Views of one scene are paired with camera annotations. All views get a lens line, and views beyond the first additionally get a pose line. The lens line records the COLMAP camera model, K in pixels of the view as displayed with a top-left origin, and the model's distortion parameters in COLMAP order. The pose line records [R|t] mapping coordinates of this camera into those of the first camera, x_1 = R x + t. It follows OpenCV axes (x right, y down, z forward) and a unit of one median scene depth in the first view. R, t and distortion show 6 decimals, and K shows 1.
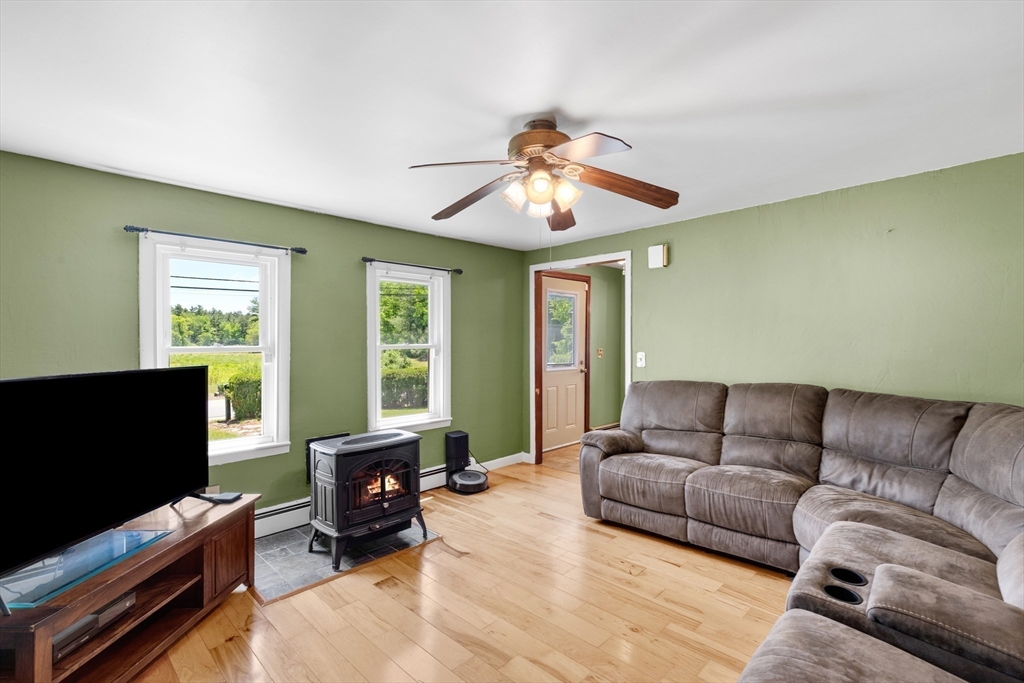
lens RADIAL K [[464.2, 0, 511.9], [0, 464.2, 341.2], [0, 0, 1]] dist [0.012106, -0.001894]
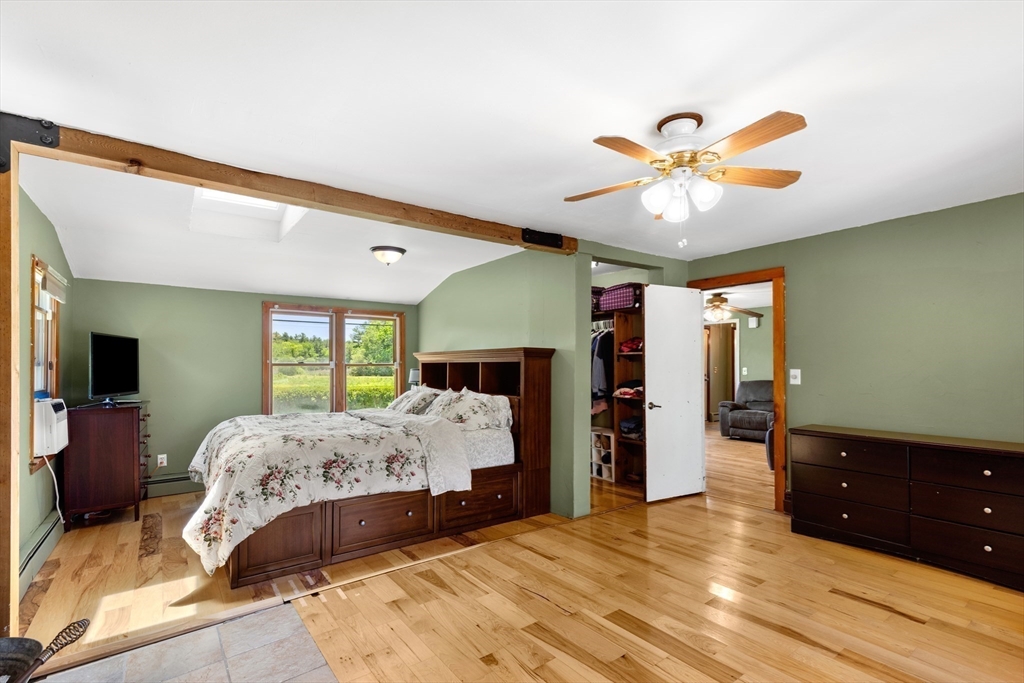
lens RADIAL K [[464.2, 0, 512.1], [0, 464.2, 362.3], [0, 0, 1]] dist [0.012106, -0.001894]
pose [[0.988073, -0.001237, -0.153984, -0.473397], [0.000169, 0.999976, -0.006946, 0.015724], [0.153989, 0.006837, 0.988049, -1.340982]]
